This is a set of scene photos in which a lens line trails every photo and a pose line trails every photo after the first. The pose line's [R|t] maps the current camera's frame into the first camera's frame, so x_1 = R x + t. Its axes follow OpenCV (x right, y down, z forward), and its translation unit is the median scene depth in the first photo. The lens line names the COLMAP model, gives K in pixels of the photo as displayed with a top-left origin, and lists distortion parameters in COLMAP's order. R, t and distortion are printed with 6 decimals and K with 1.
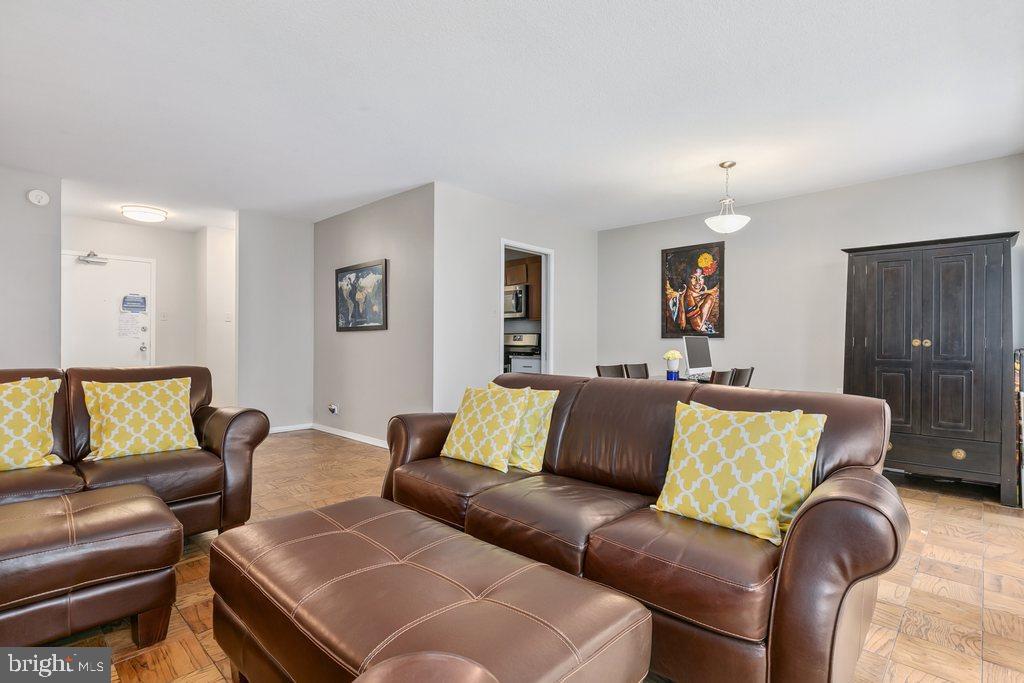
lens RADIAL K [[499.9, 0, 510.3], [0, 499.9, 343.4], [0, 0, 1]] dist [-0.000906, -0.000582]
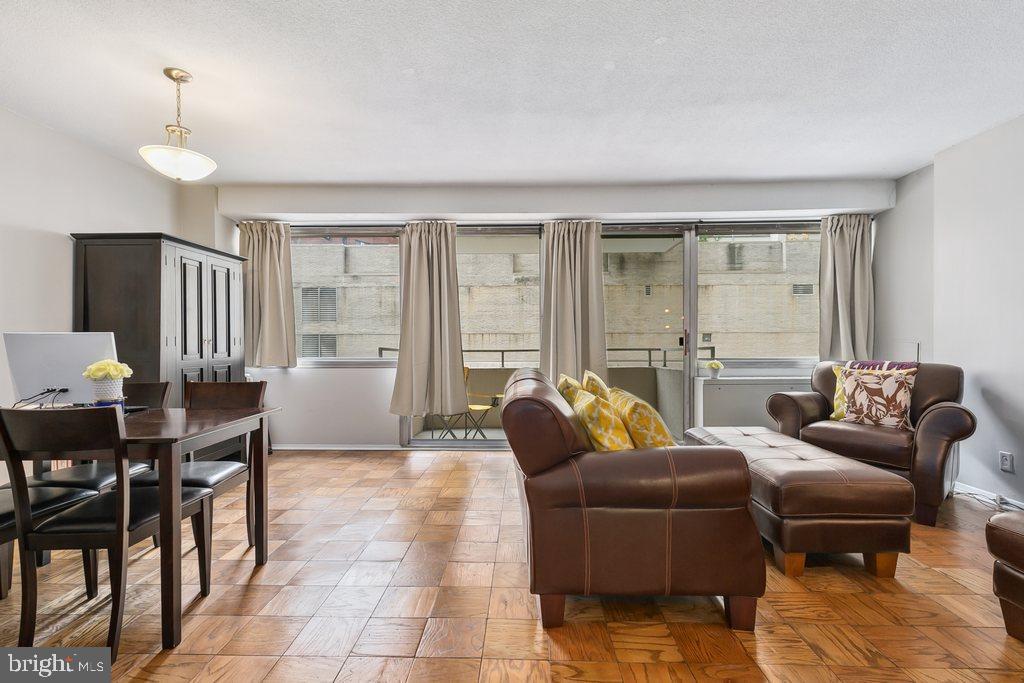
lens RADIAL K [[464.9, 0, 512.0], [0, 464.9, 341.5], [0, 0, 1]] dist [0.007498, -0.001305]
pose [[-0.674210, -0.003804, 0.738529, -0.241109], [0.002616, 0.999968, 0.007538, -0.005824], [-0.738535, 0.007015, -0.674179, 0.807789]]
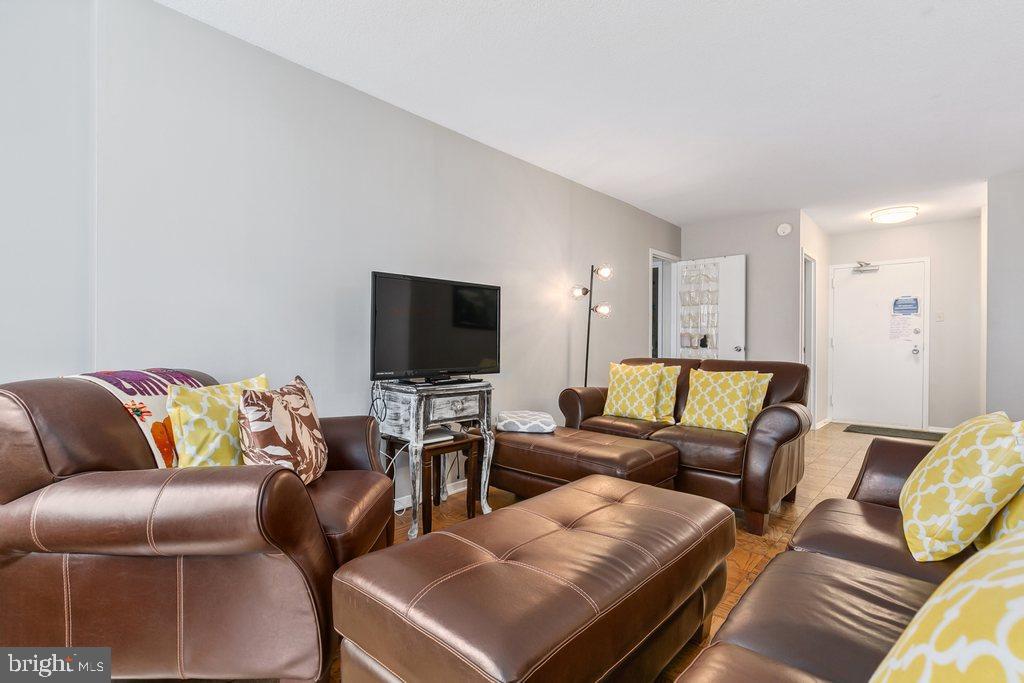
lens RADIAL K [[485.8, 0, 509.0], [0, 485.8, 345.5], [0, 0, 1]] dist [-0.001487, -0.000125]
pose [[0.027023, -0.000405, -0.999635, 0.219627], [-0.010282, 0.999947, -0.000683, 0.009166], [0.999582, 0.010297, 0.027017, 0.218735]]
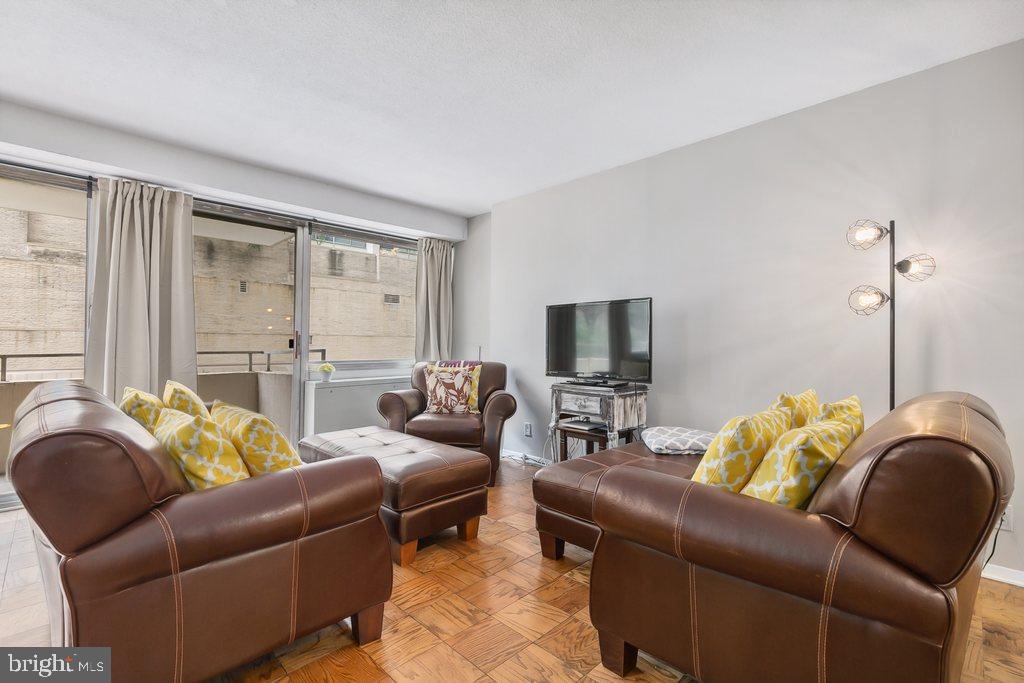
lens RADIAL K [[459.4, 0, 510.0], [0, 459.4, 335.1], [0, 0, 1]] dist [0.004349, 0.000190]
pose [[-0.999805, -0.011086, 0.016356, -0.206201], [-0.011327, 0.999827, -0.014727, -0.005878], [-0.016190, -0.014909, -0.999758, 0.783165]]
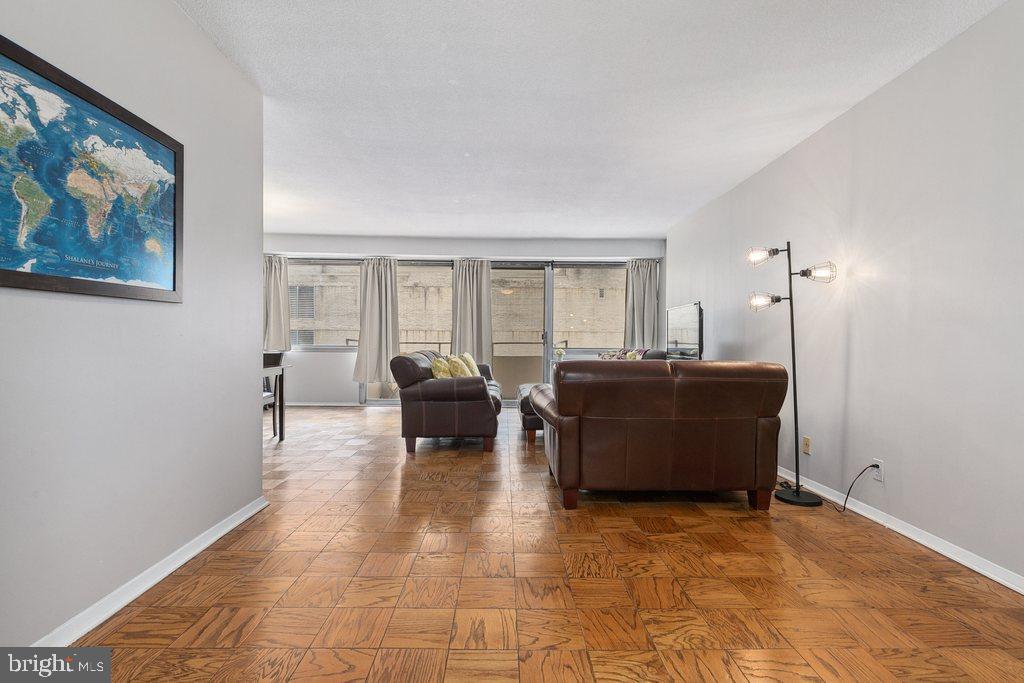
lens RADIAL K [[464.9, 0, 512.0], [0, 464.9, 341.5], [0, 0, 1]] dist [0.007498, -0.001305]
pose [[-0.706105, -0.014949, 0.707949, -0.703979], [-0.009143, 0.999886, 0.011995, -0.000324], [-0.708048, 0.001997, -0.706161, 1.006802]]
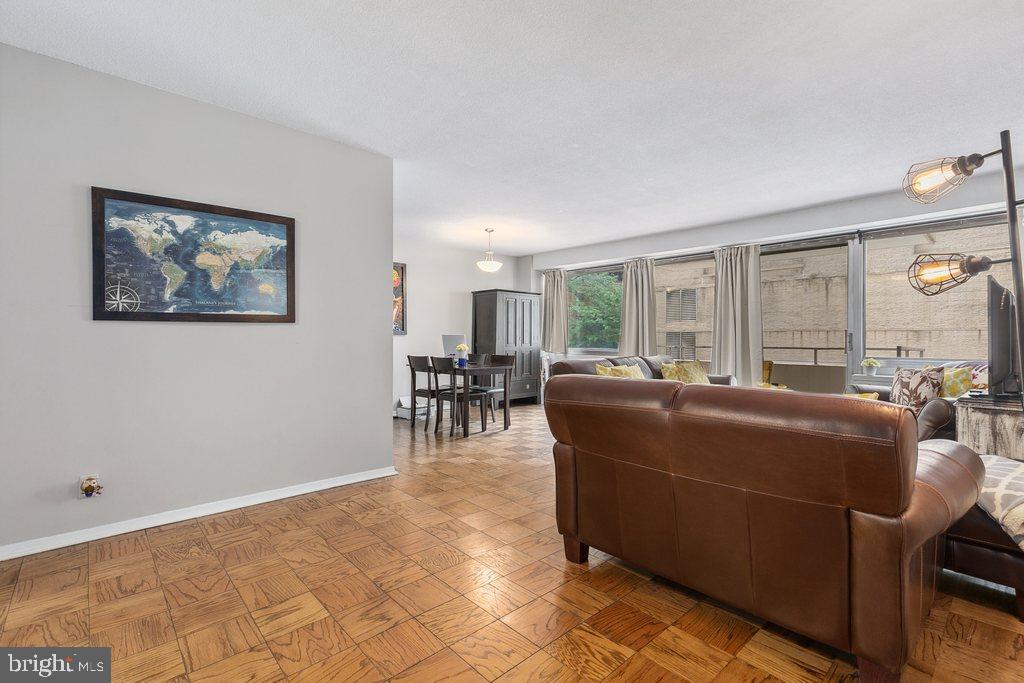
lens RADIAL K [[465.5, 0, 511.3], [0, 465.5, 337.0], [0, 0, 1]] dist [0.007090, 0.000282]
pose [[0.062834, -0.003506, 0.998018, -0.804656], [-0.000414, 0.999994, 0.003539, -0.009277], [-0.998024, -0.000635, 0.062832, 0.614863]]
